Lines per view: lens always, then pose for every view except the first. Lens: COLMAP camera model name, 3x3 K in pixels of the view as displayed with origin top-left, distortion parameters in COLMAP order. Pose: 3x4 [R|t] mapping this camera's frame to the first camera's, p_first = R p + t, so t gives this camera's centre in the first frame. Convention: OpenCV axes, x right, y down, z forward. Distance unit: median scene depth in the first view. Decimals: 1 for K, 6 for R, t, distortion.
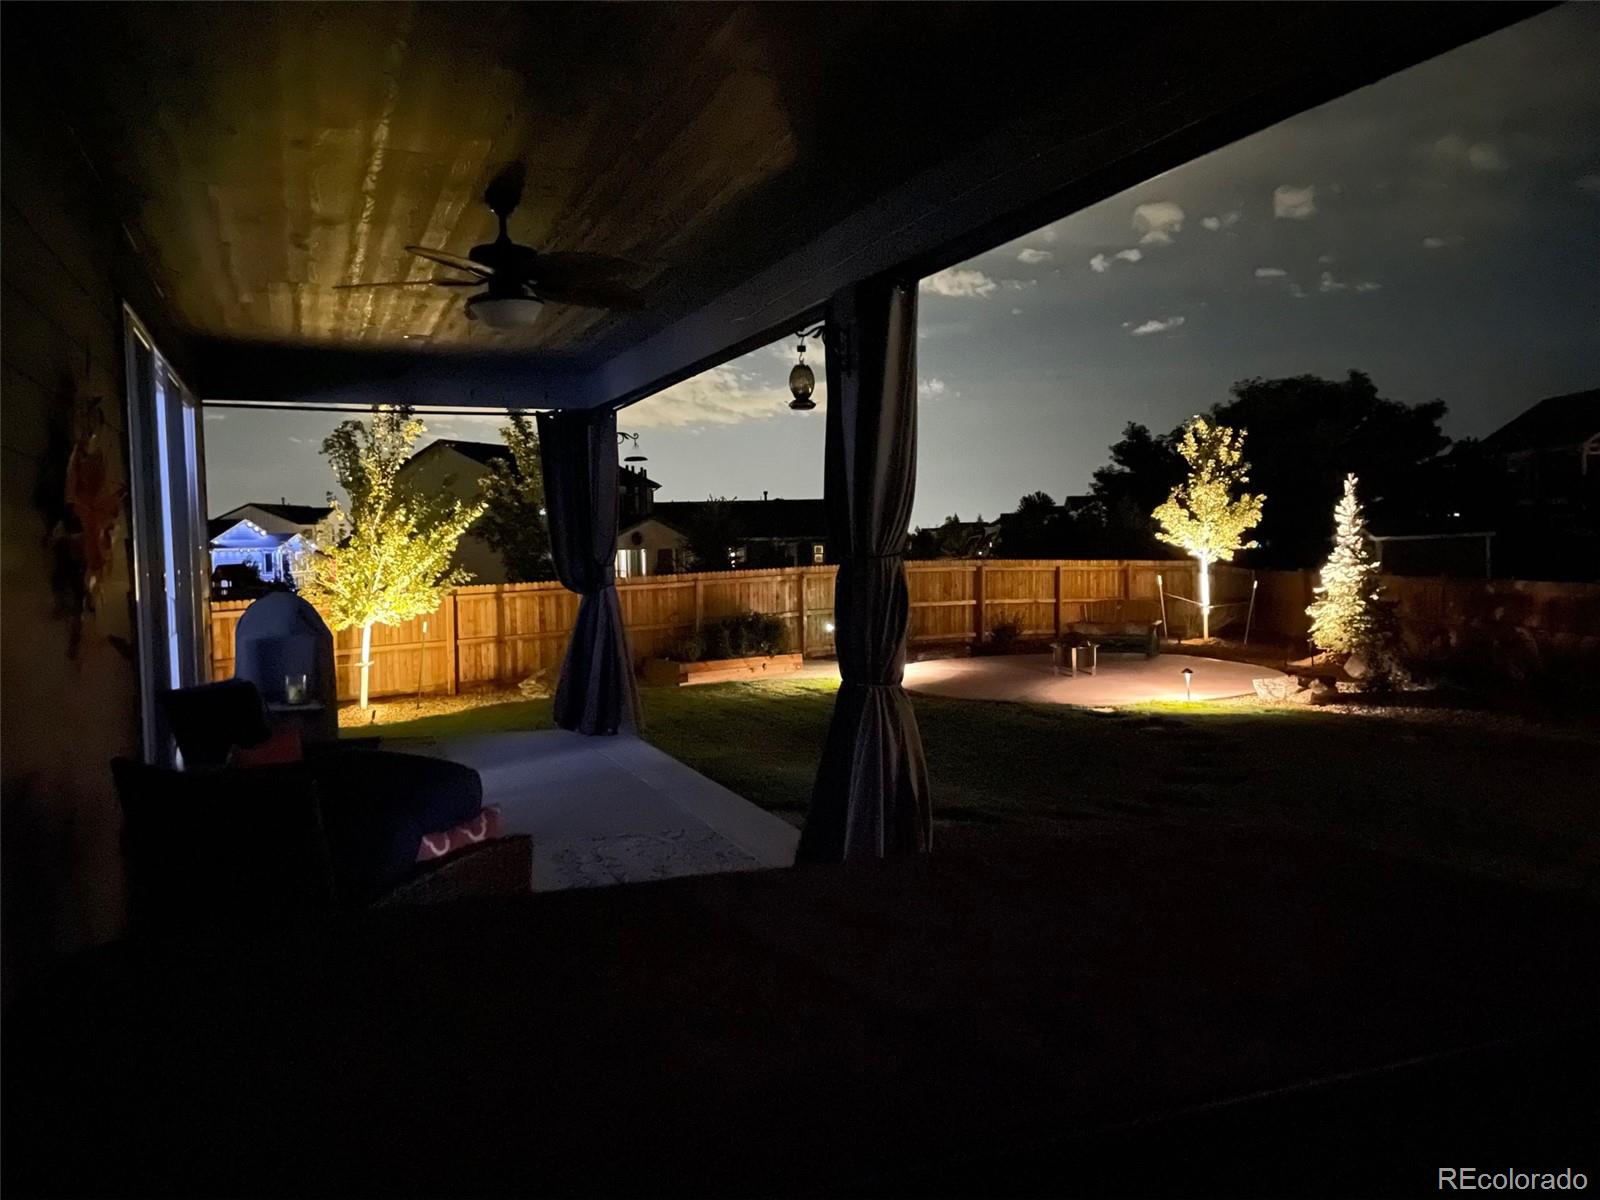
lens RADIAL K [[1186.2, 0, 789.2], [0, 1186.2, 595.1], [0, 0, 1]] dist [0.038560, -0.056330]
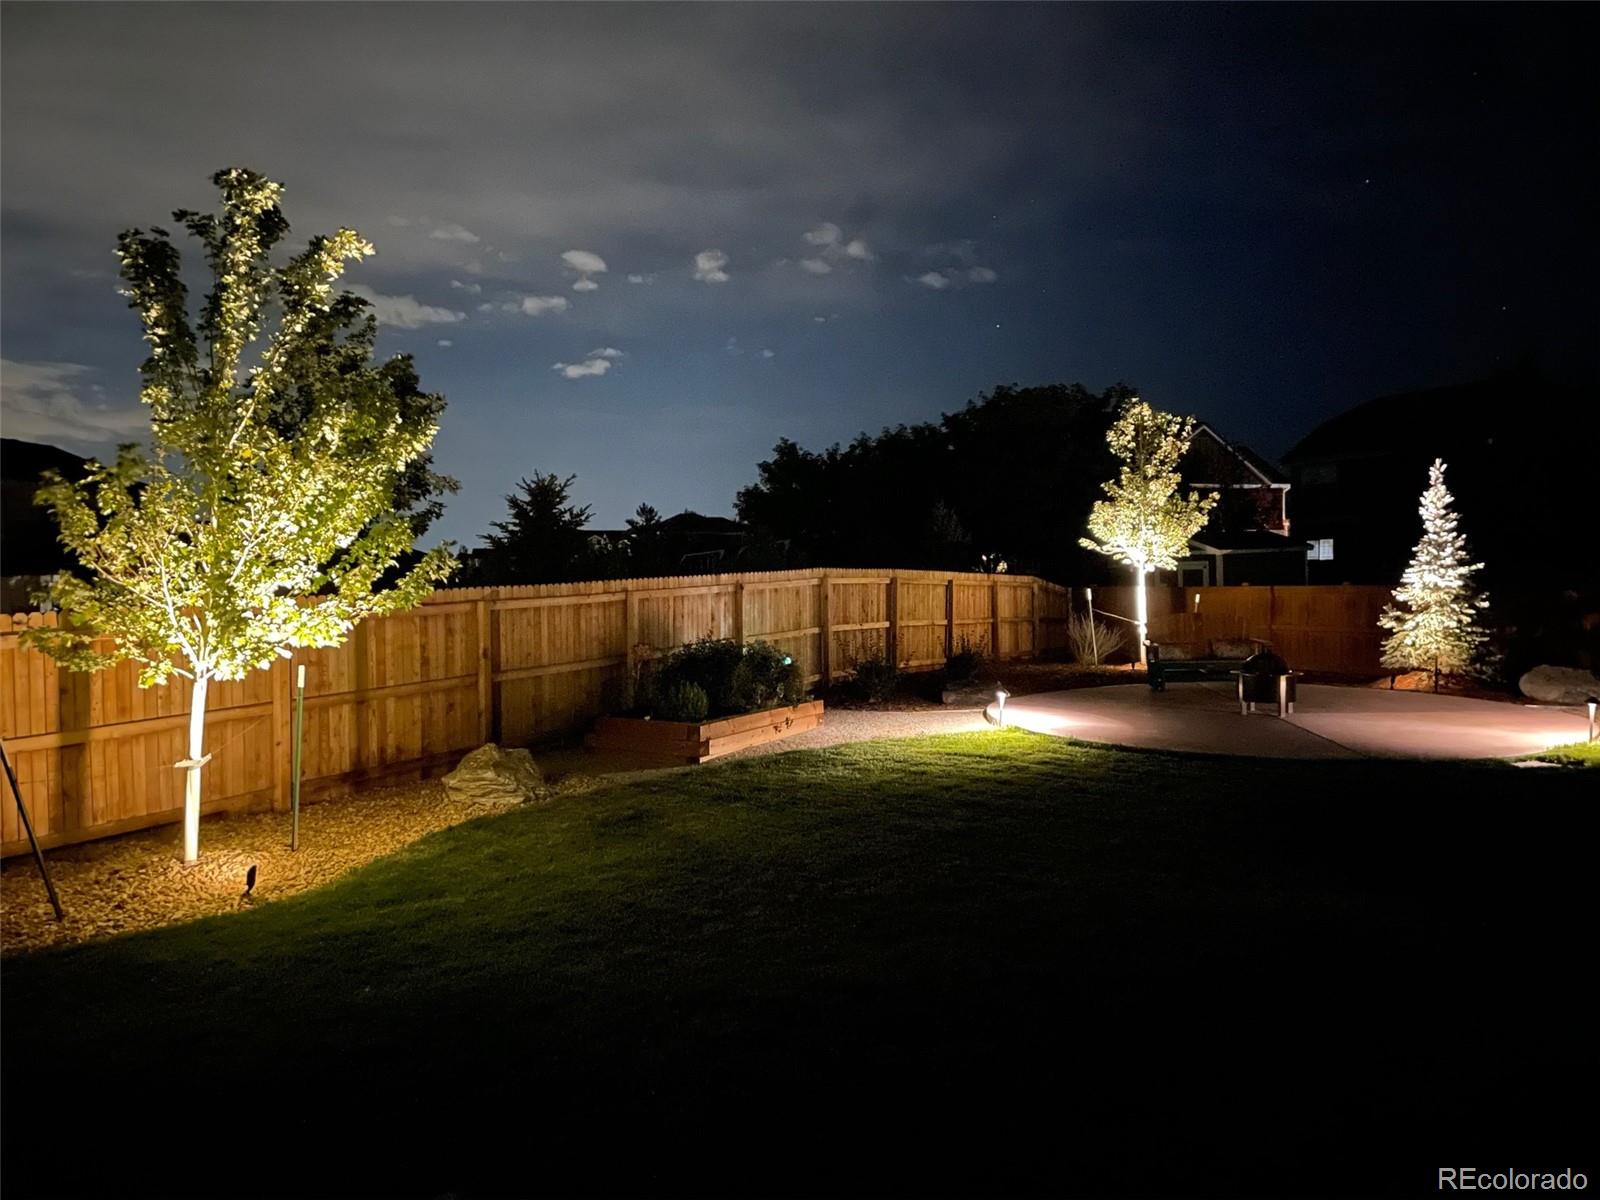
lens RADIAL K [[1186.2, 0, 770.1], [0, 1186.2, 610.6], [0, 0, 1]] dist [0.038560, -0.056330]
pose [[0.891754, -0.008390, 0.452442, -0.302416], [0.018109, 0.999689, -0.017156, 0.010340], [-0.452157, 0.023492, 0.891629, 0.414532]]
